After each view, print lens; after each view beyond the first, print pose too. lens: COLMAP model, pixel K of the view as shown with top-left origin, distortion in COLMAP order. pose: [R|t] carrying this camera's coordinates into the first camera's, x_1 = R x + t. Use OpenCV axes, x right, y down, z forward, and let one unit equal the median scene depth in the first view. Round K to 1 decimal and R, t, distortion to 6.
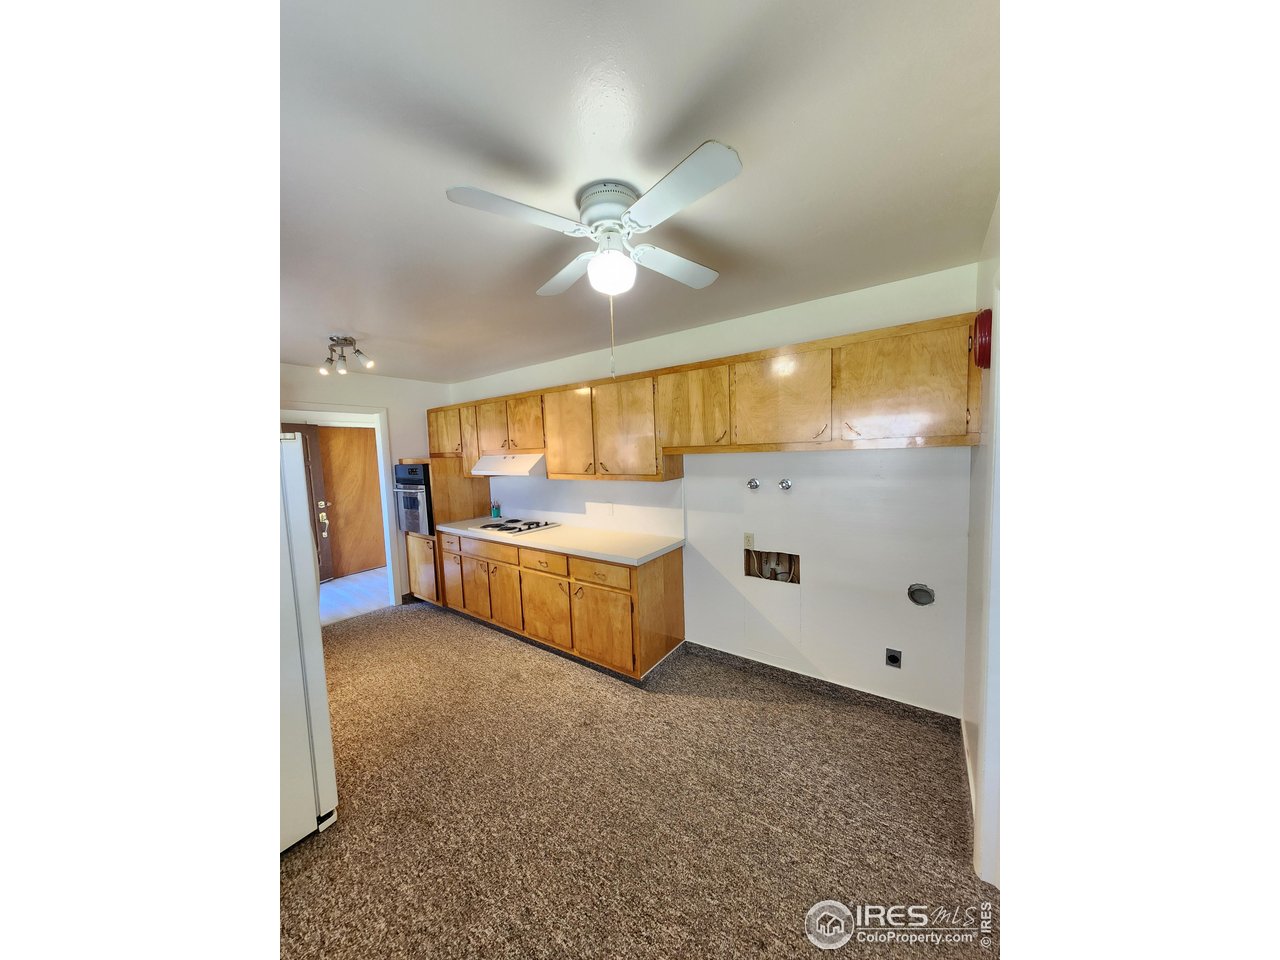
lens RADIAL K [[392.1, 0, 639.6], [0, 392.1, 476.6], [0, 0, 1]] dist [-0.000939, -0.000027]
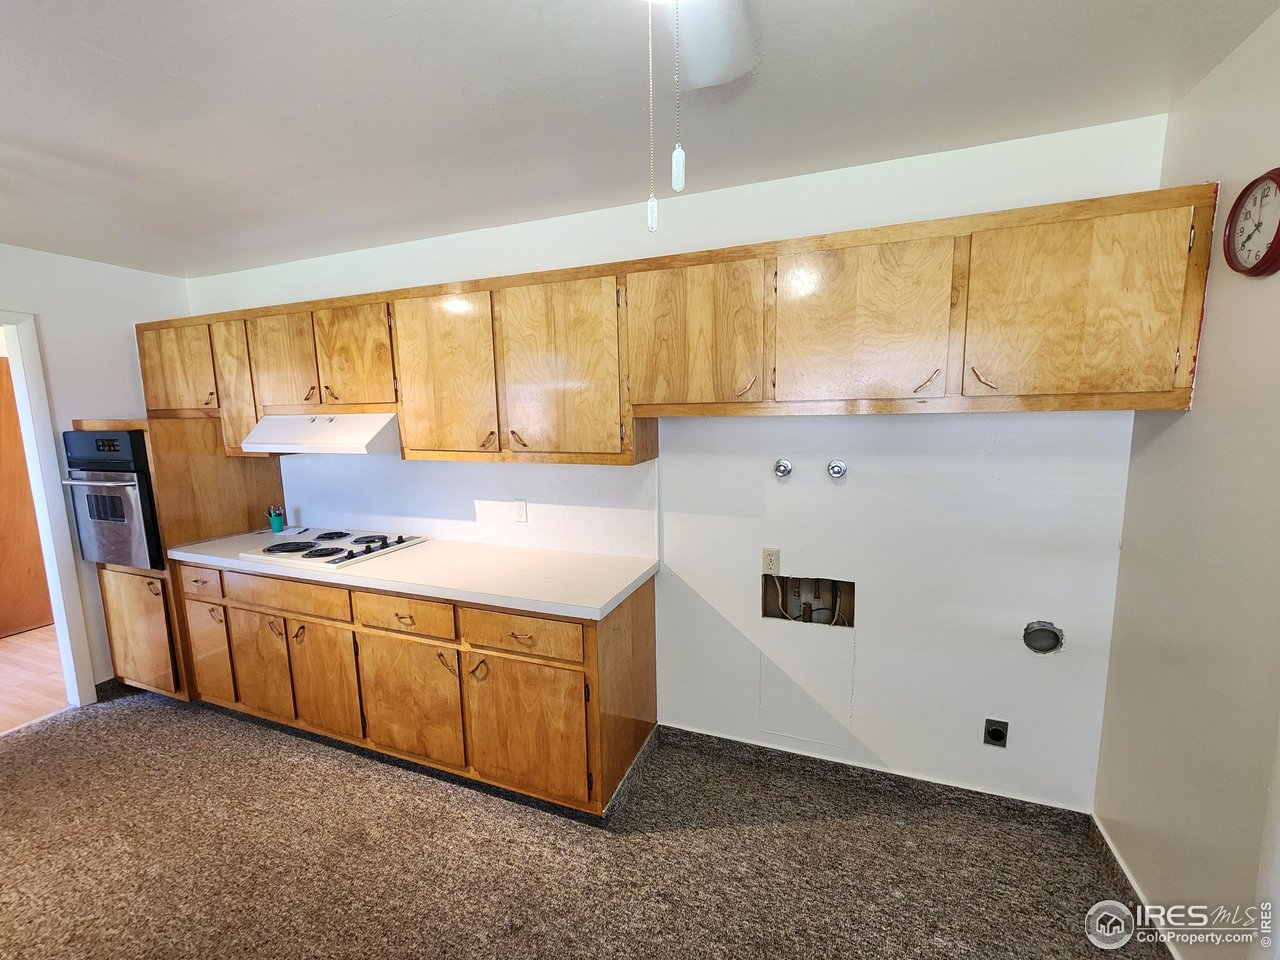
lens RADIAL K [[525.6, 0, 638.8], [0, 525.6, 479.5], [0, 0, 1]] dist [-0.000195, 0.000529]
pose [[0.970214, -0.013976, 0.241846, -0.107030], [0.000520, 0.998452, 0.055616, -0.008404], [-0.242249, -0.053833, 0.968719, 0.238851]]
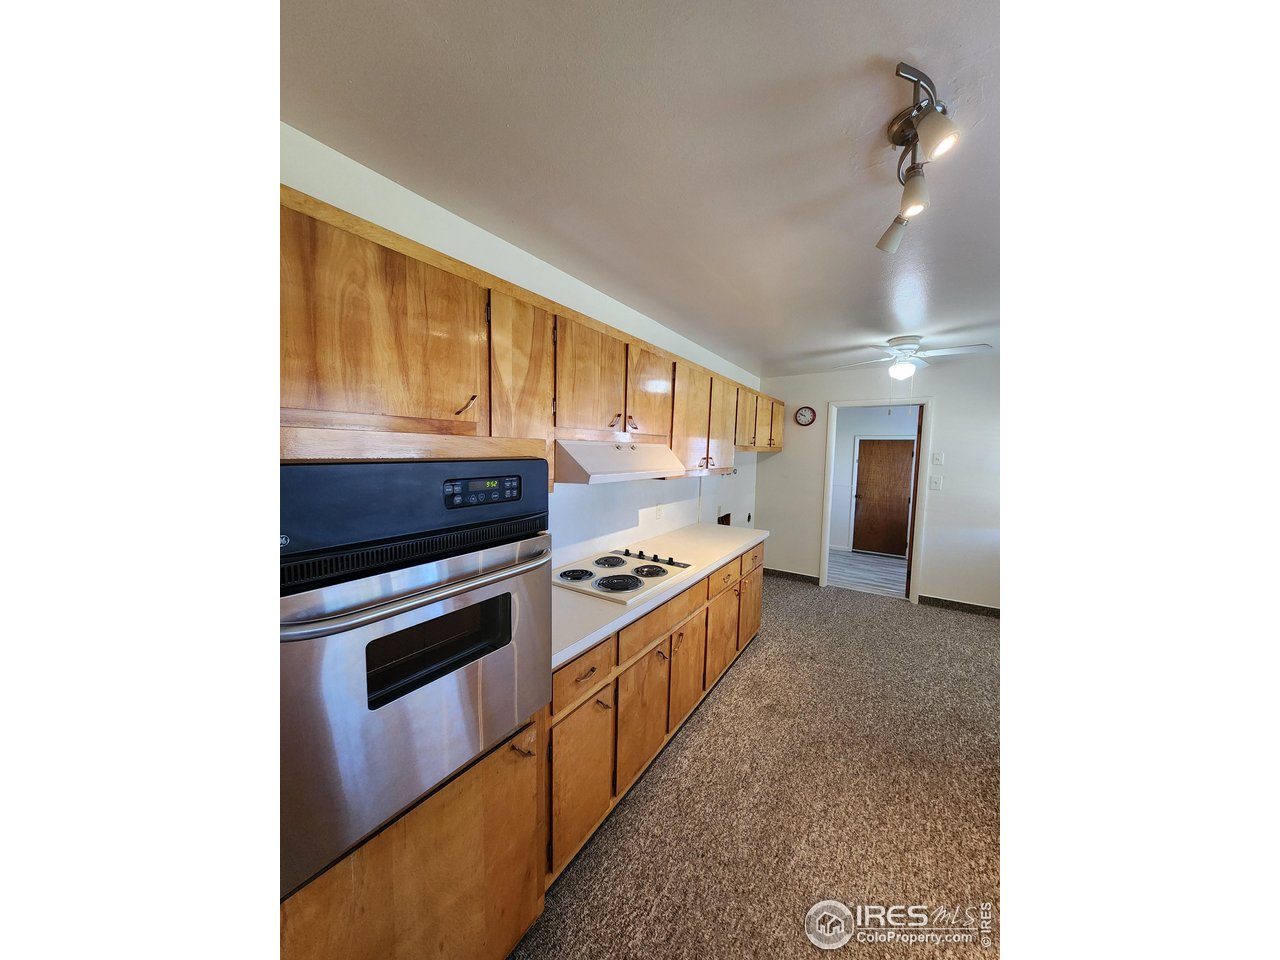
lens RADIAL K [[396.7, 0, 638.9], [0, 396.7, 477.5], [0, 0, 1]] dist [0.000714, 0.000067]
pose [[-0.032974, -0.039042, 0.998693, -1.080786], [0.050073, 0.997917, 0.040665, -0.034476], [-0.998201, 0.051348, -0.030951, 1.217568]]
